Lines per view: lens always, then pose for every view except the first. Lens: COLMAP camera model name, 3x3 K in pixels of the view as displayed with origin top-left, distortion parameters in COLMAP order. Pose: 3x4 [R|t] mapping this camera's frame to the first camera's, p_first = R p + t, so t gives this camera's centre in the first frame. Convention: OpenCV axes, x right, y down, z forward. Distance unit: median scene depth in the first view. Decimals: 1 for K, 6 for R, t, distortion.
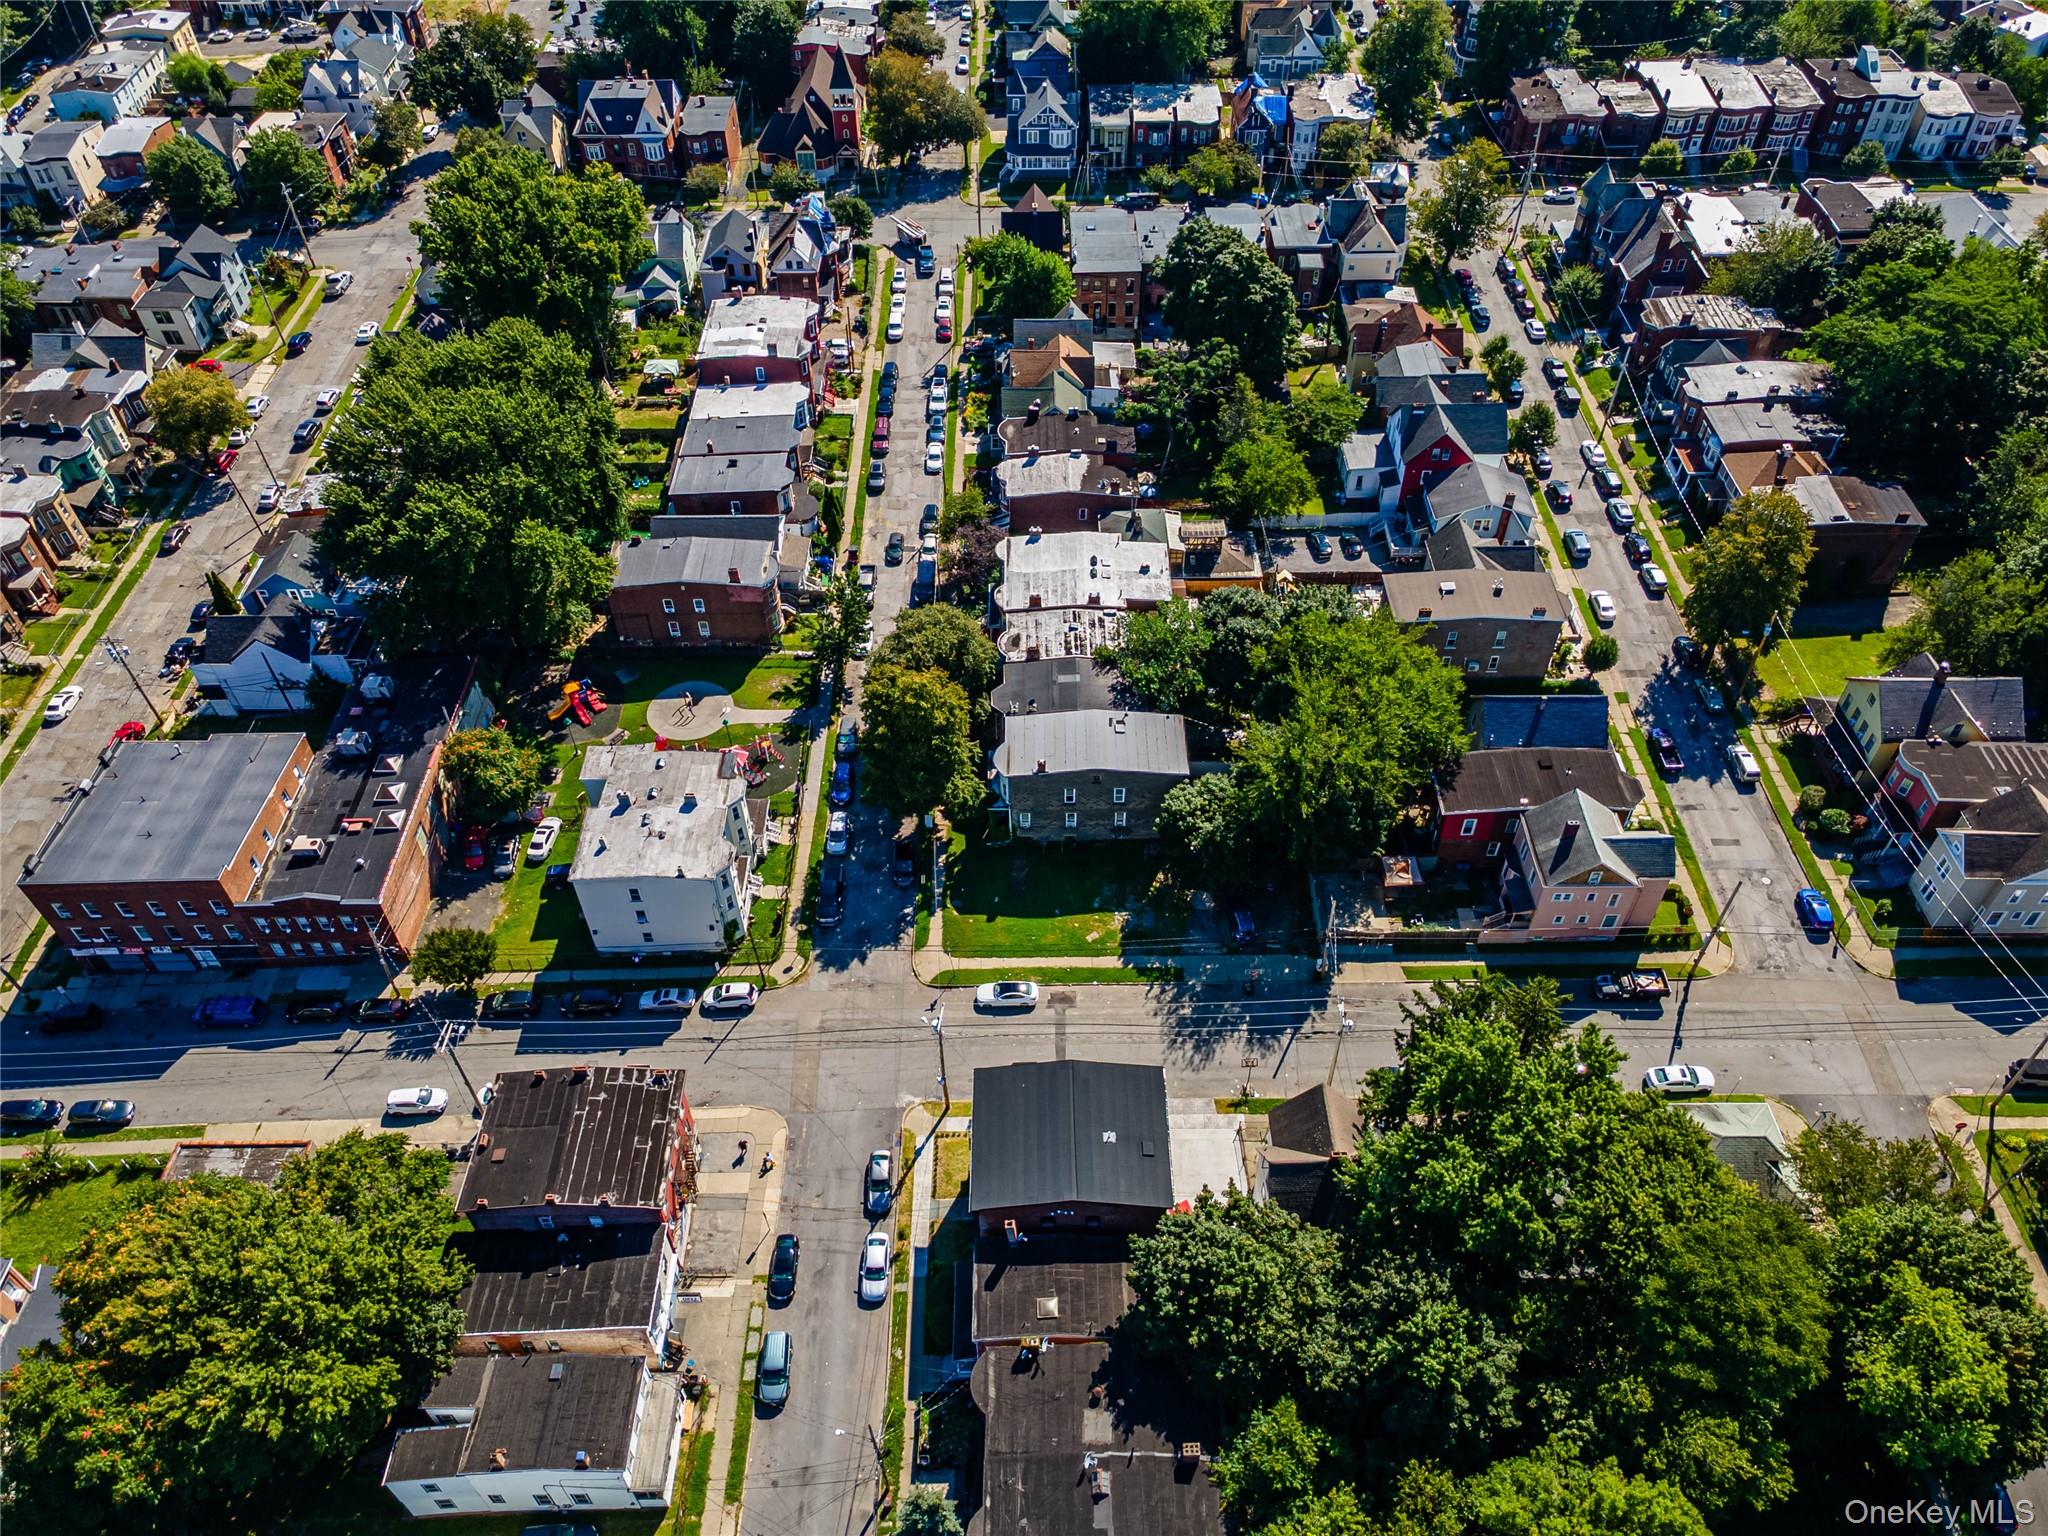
lens RADIAL K [[1503.9, 0, 1016.4], [0, 1503.9, 766.5], [0, 0, 1]] dist [0.029857, 0.021162]
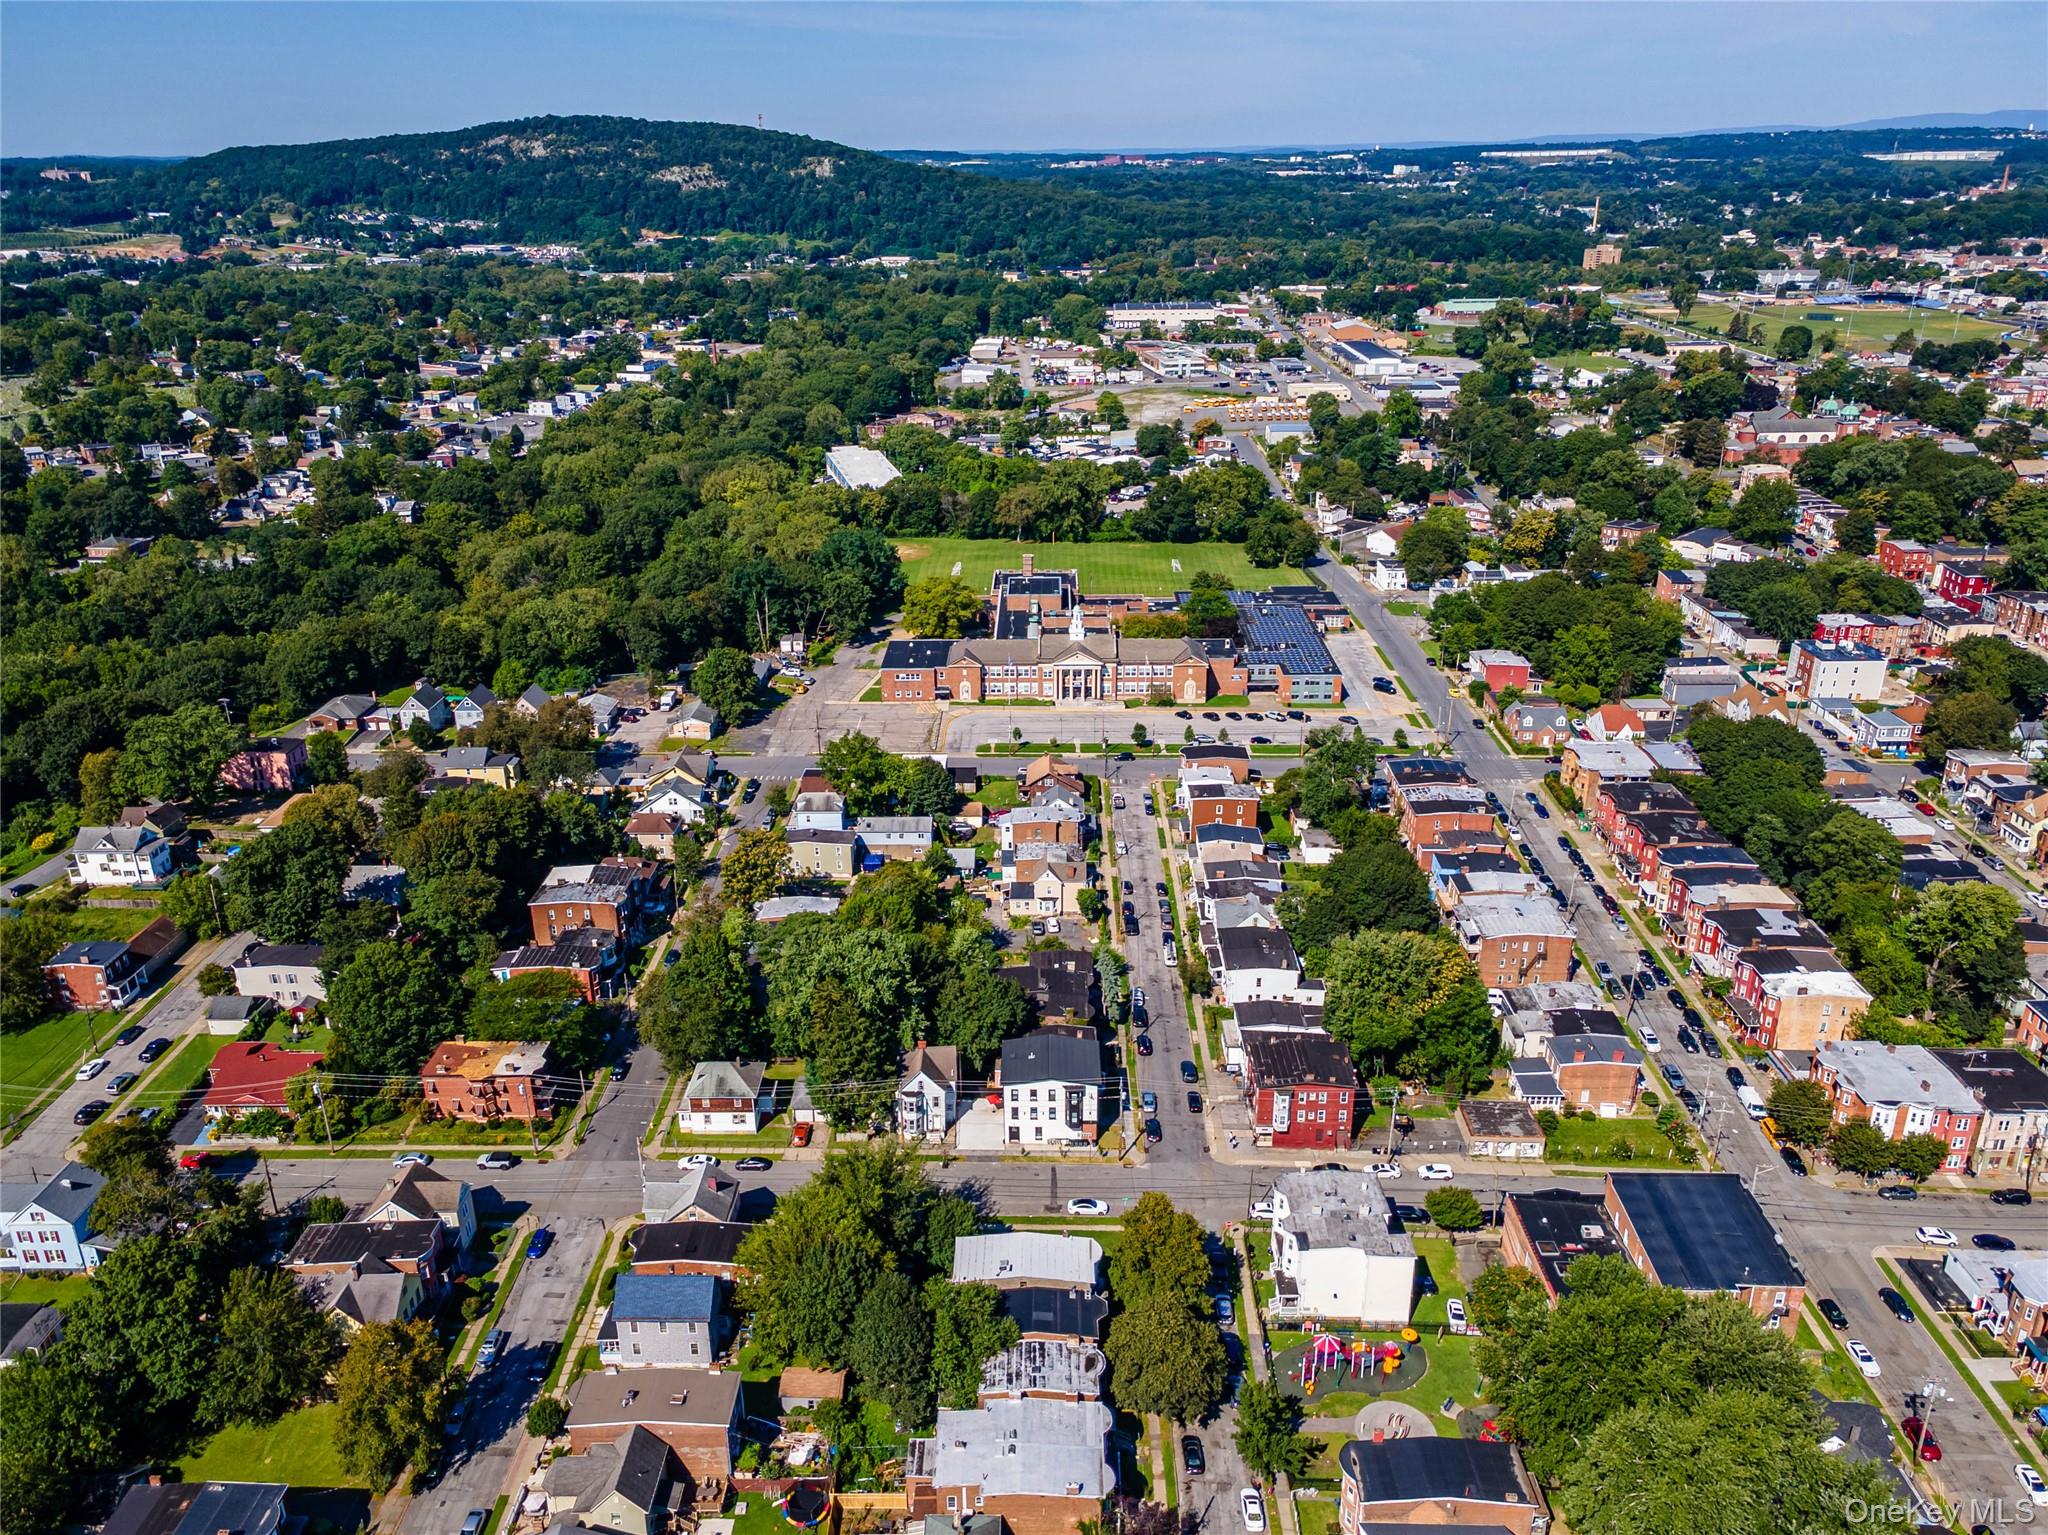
lens RADIAL K [[1503.9, 0, 1021.6], [0, 1503.9, 778.4], [0, 0, 1]] dist [0.029857, 0.021162]
pose [[-0.999556, 0.018128, 0.023642, 0.016399], [0.028678, 0.370428, 0.928418, -1.374357], [0.008072, 0.928684, -0.370783, 1.095397]]
